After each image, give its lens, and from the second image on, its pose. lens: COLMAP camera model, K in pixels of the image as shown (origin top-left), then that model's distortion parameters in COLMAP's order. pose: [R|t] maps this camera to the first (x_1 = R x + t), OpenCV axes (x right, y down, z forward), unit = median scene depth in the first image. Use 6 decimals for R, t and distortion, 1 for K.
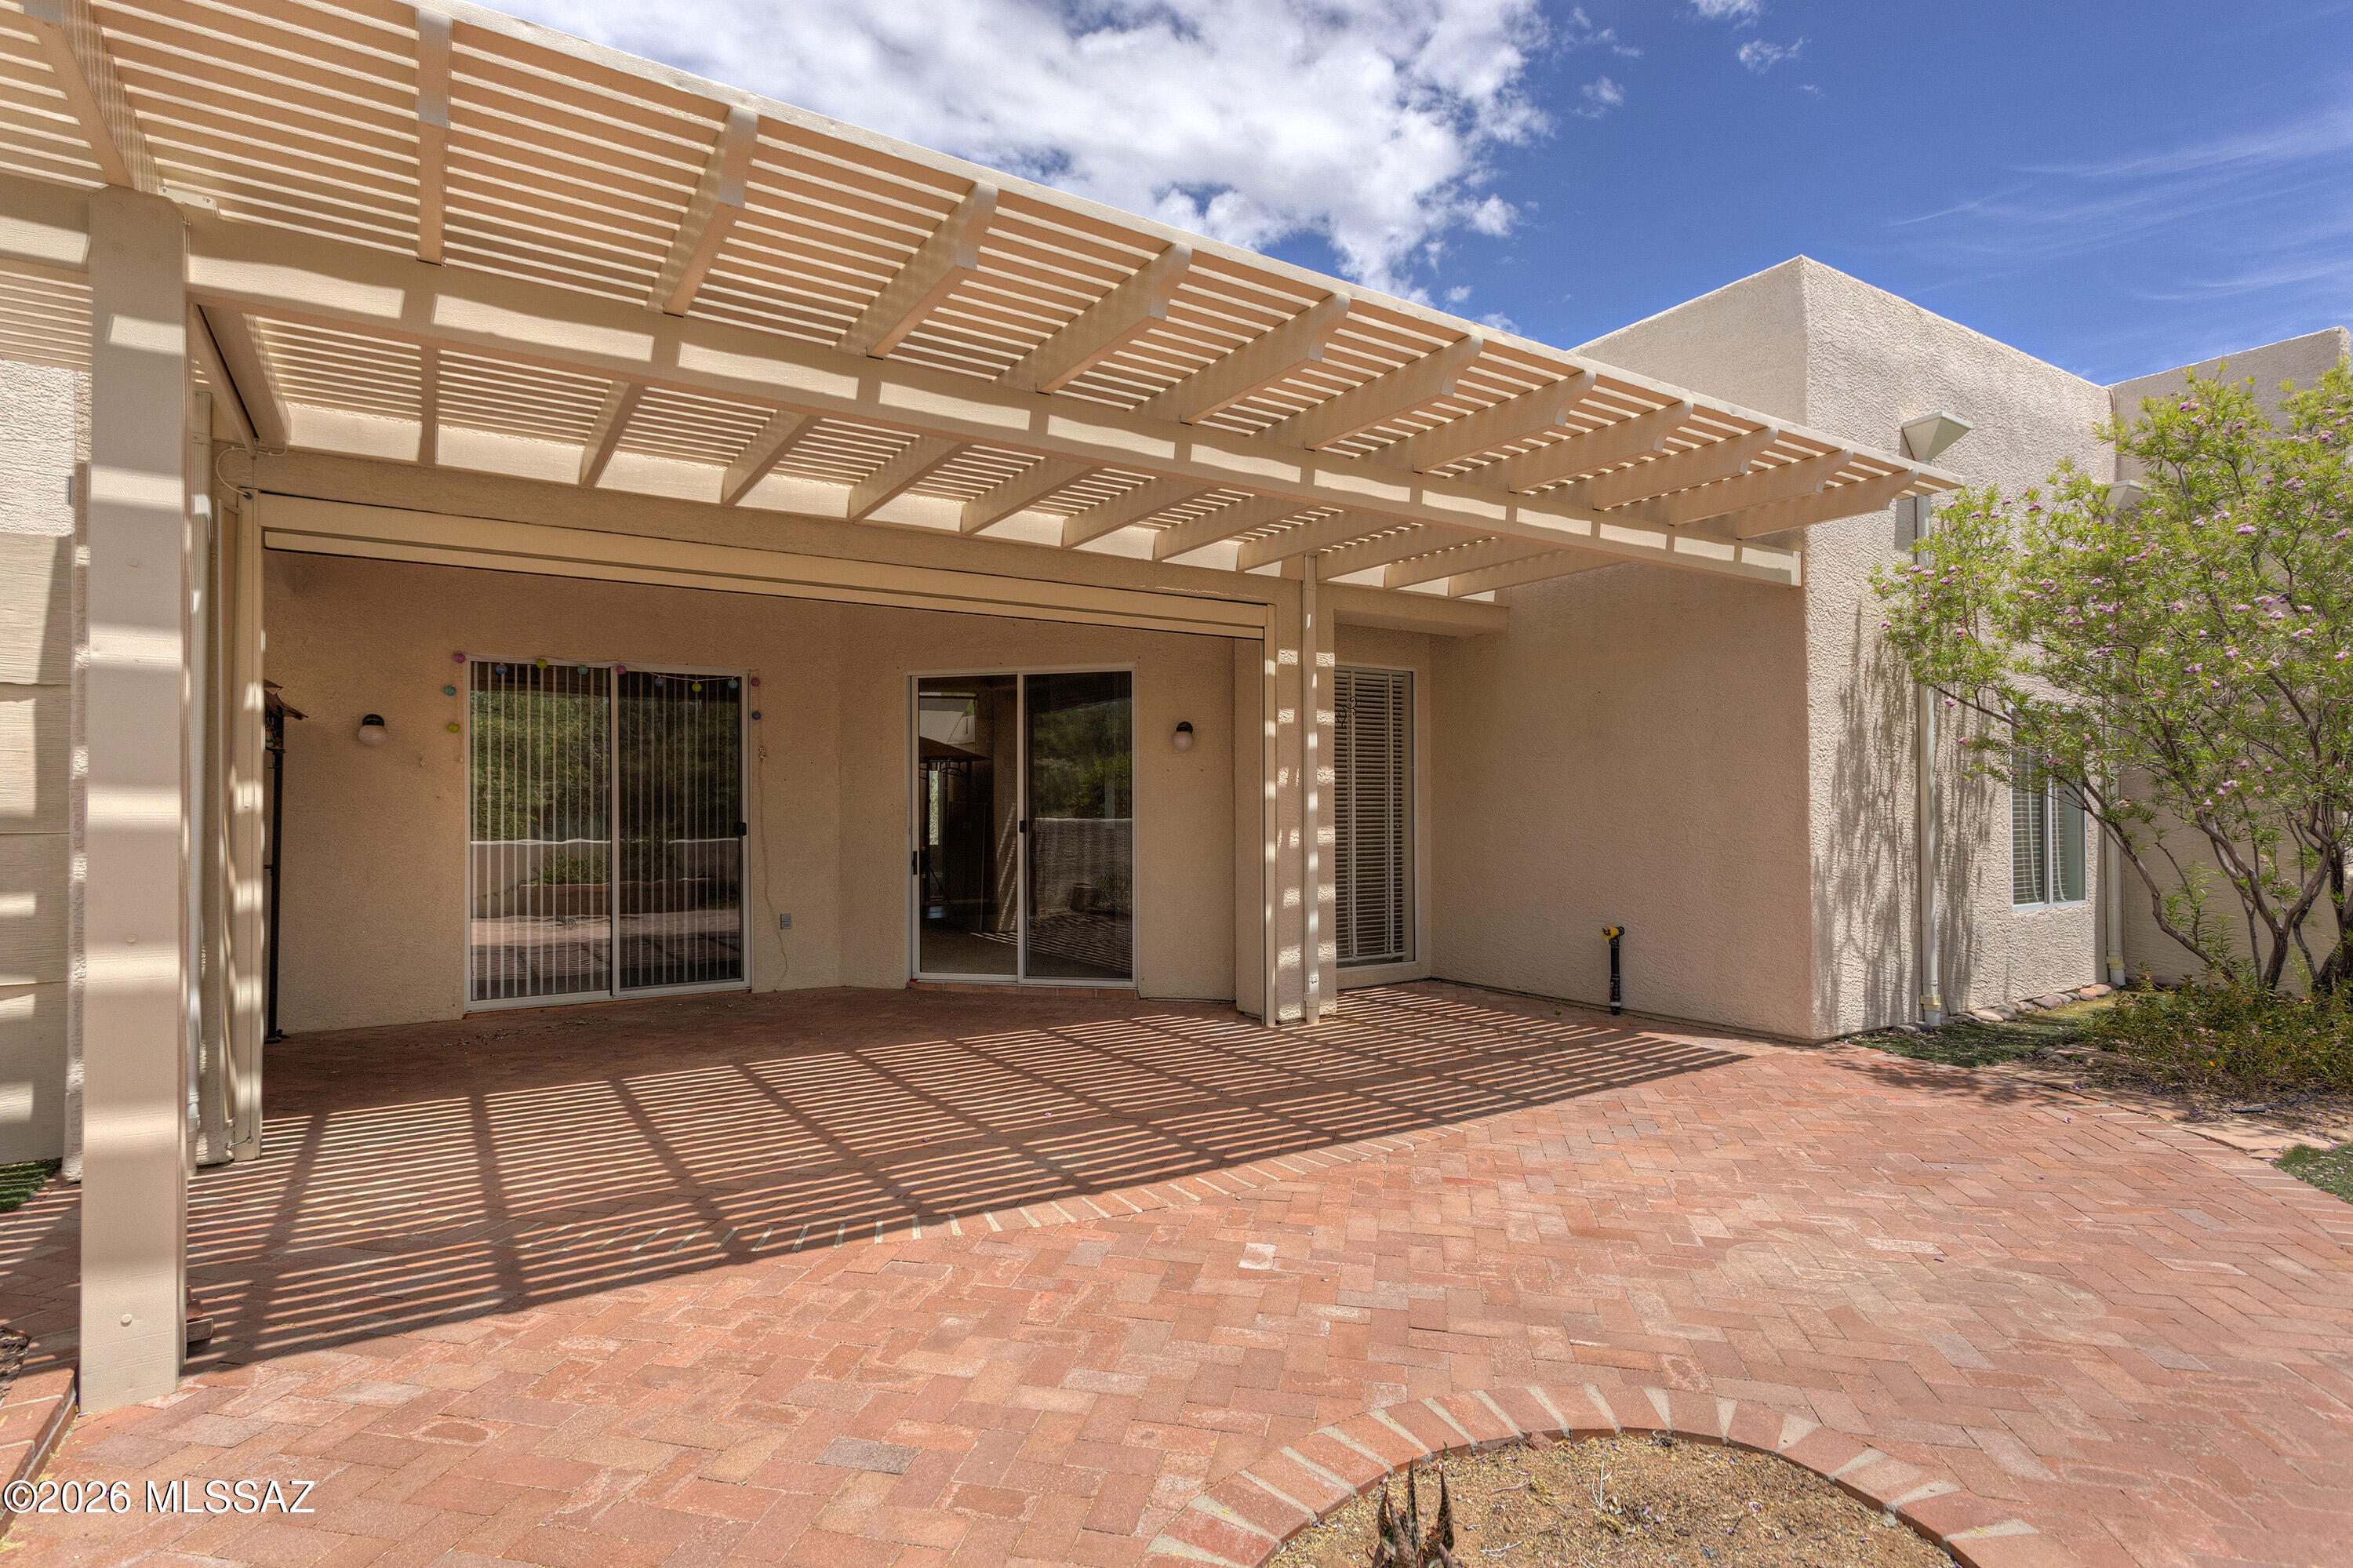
lens RADIAL K [[1142.8, 0, 1179.1], [0, 1142.8, 796.9], [0, 0, 1]] dist [0.002969, 0.001743]
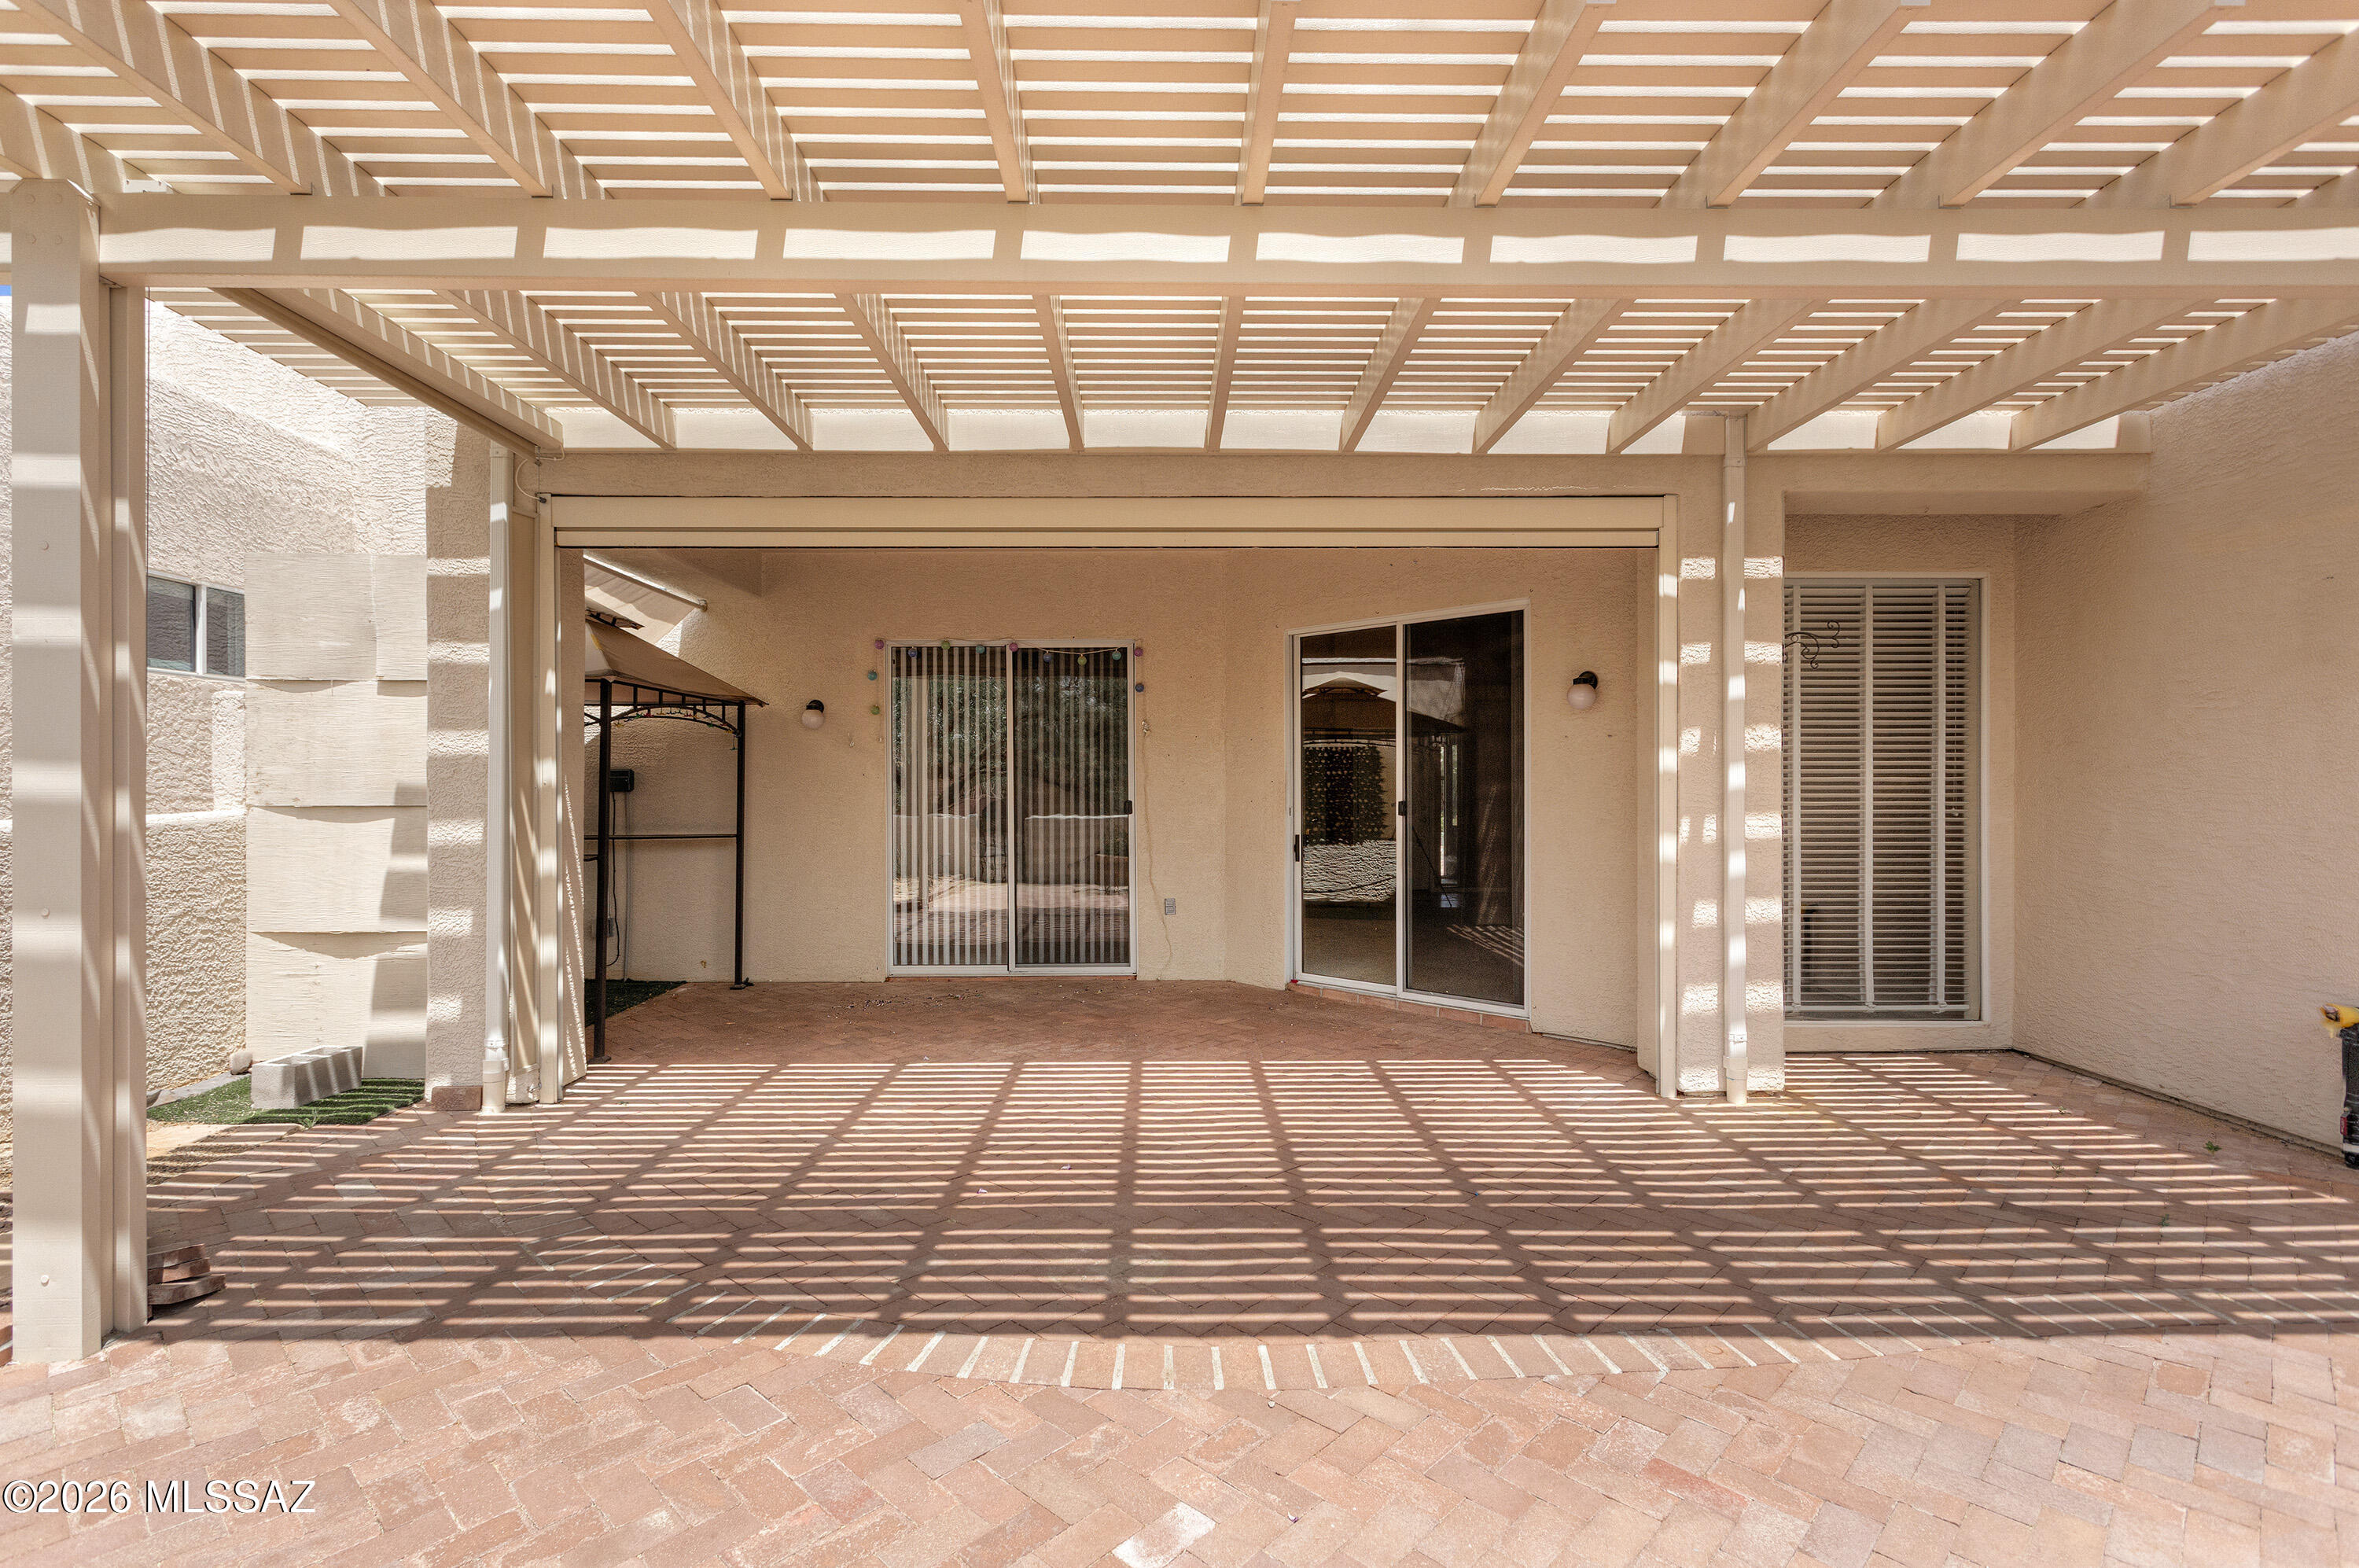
lens RADIAL K [[1158.6, 0, 1183.7], [0, 1158.6, 777.6], [0, 0, 1]] dist [-0.000697, 0.008557]
pose [[0.858216, -0.001797, -0.513285, 0.188890], [0.003204, 0.999993, 0.001857, 0.002228], [0.513278, -0.003238, 0.858216, 0.237841]]
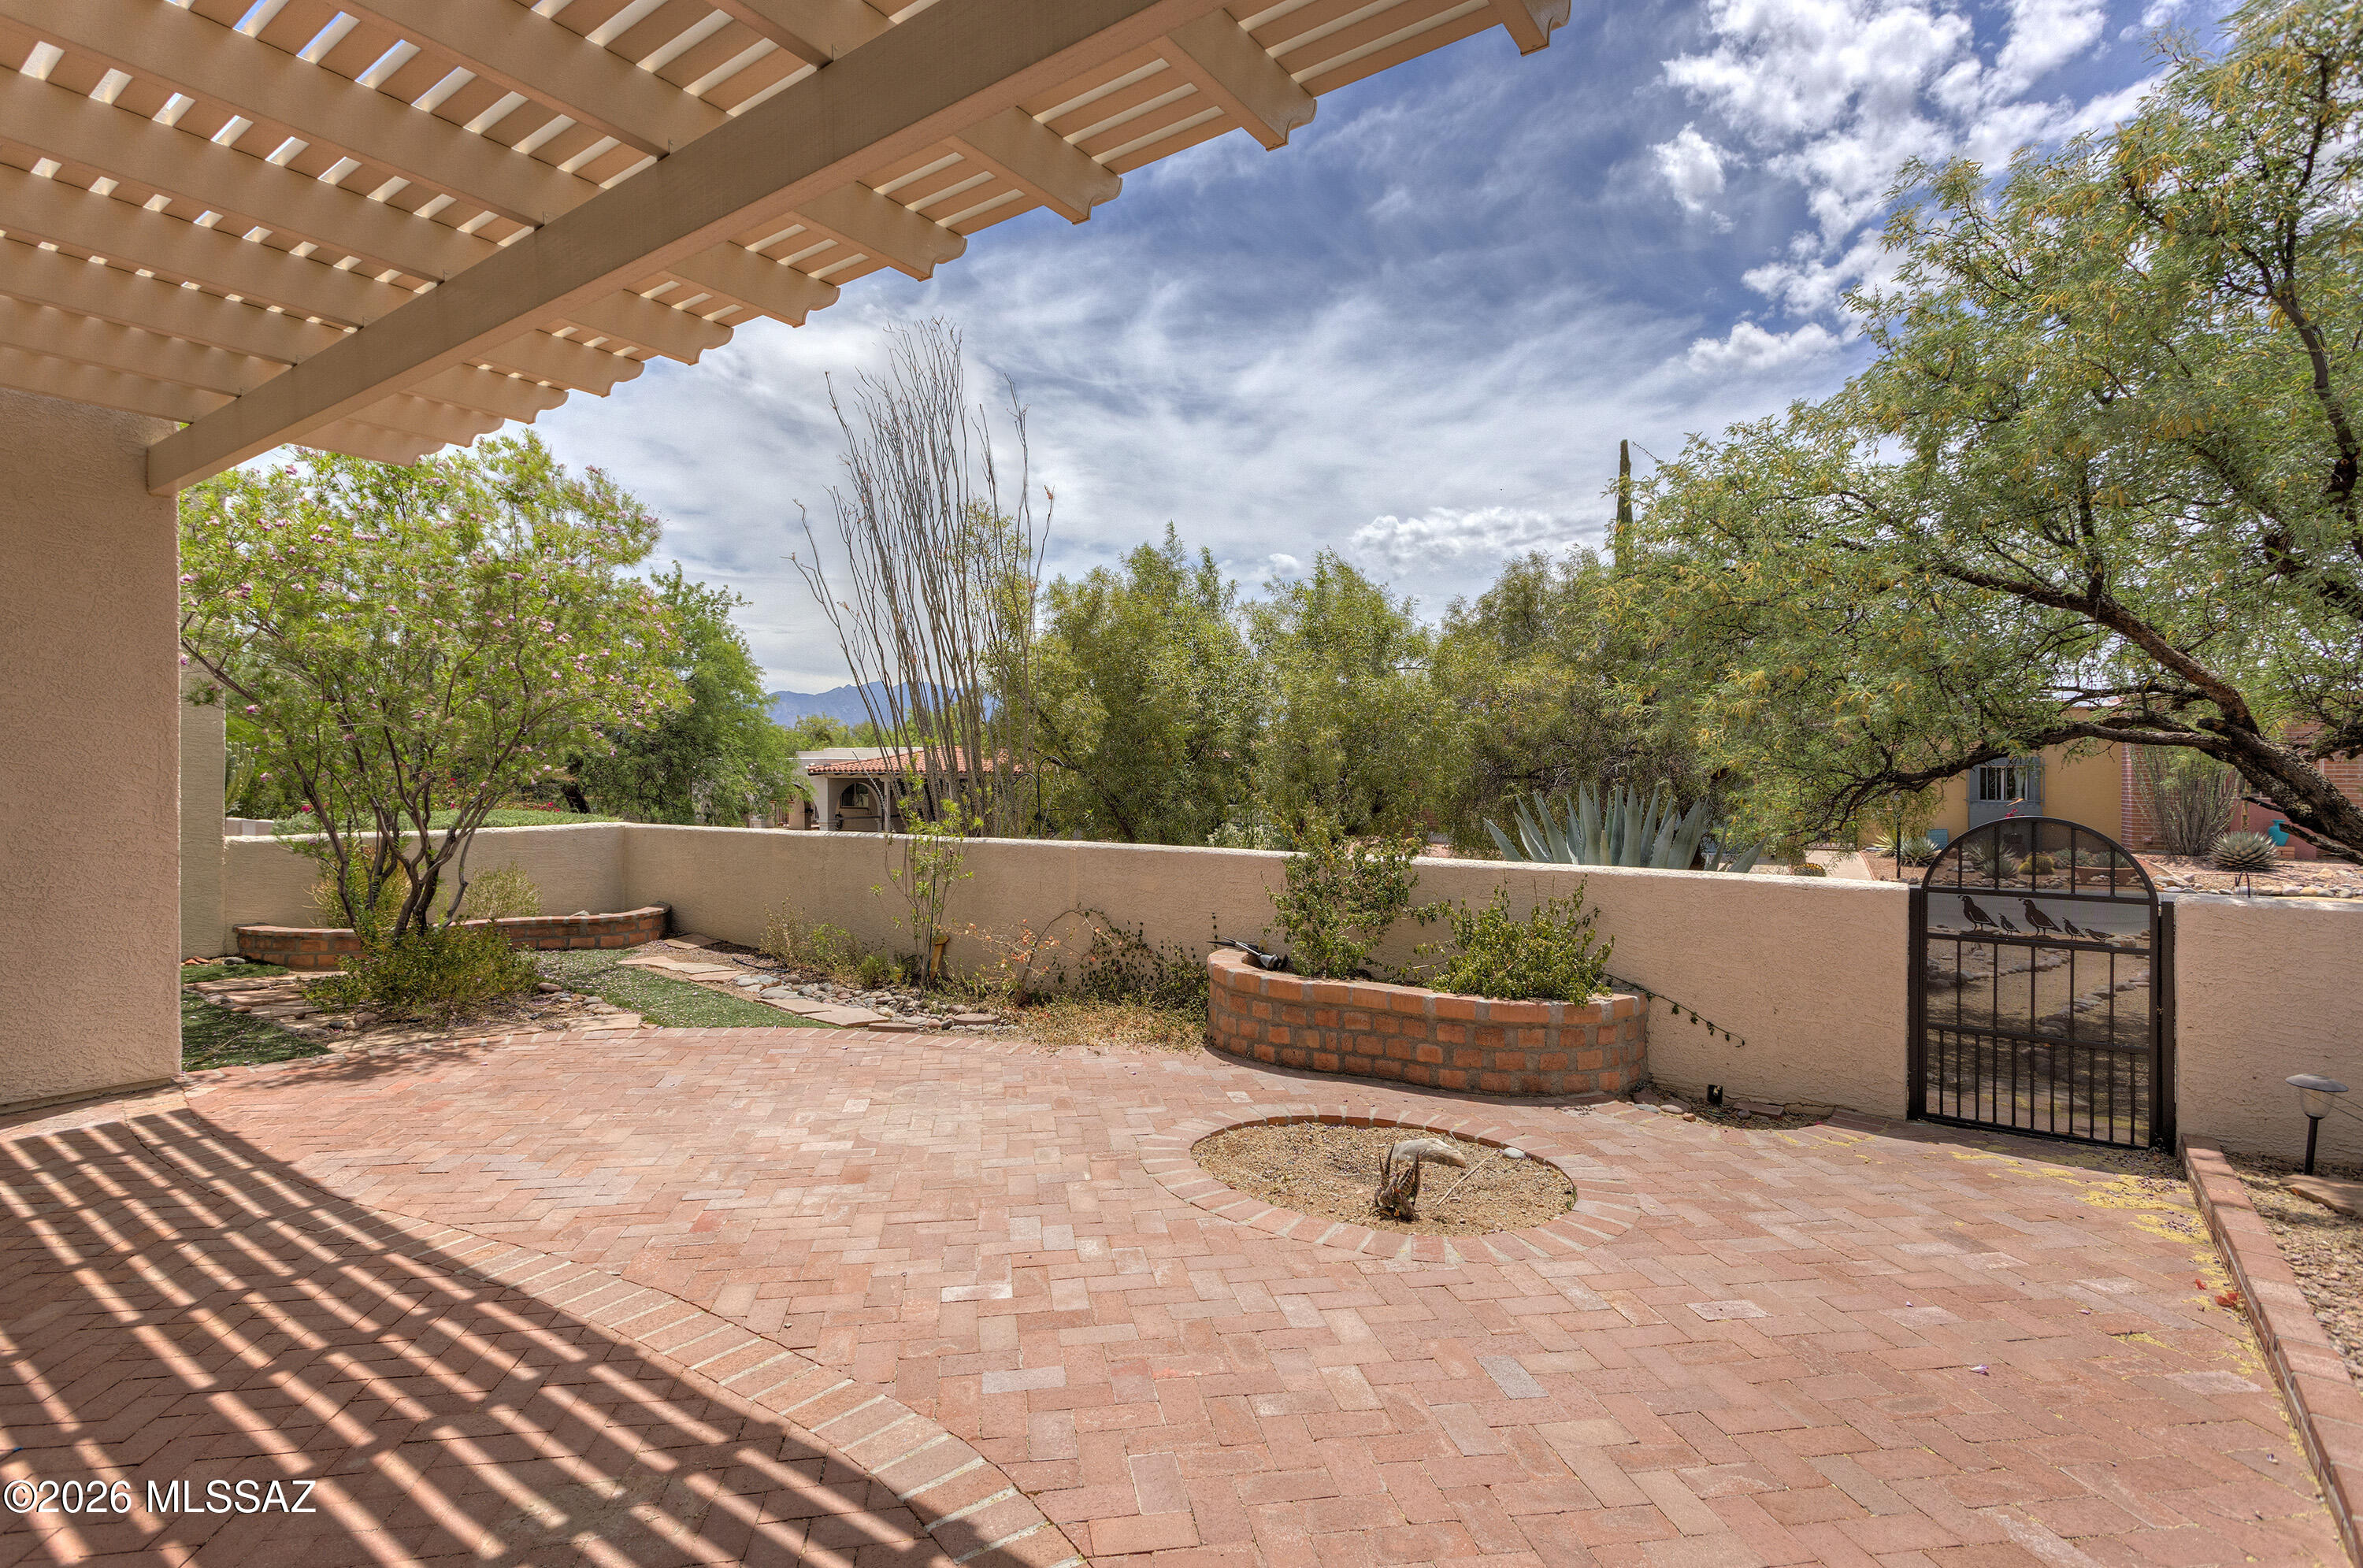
lens RADIAL K [[1147.6, 0, 1184.1], [0, 1147.6, 797.0], [0, 0, 1]] dist [0.002969, 0.001743]
pose [[-0.371476, -0.007335, 0.928414, -0.396637], [-0.012069, 0.999922, 0.003071, 0.006167], [-0.928364, -0.010064, -0.371536, 0.577701]]
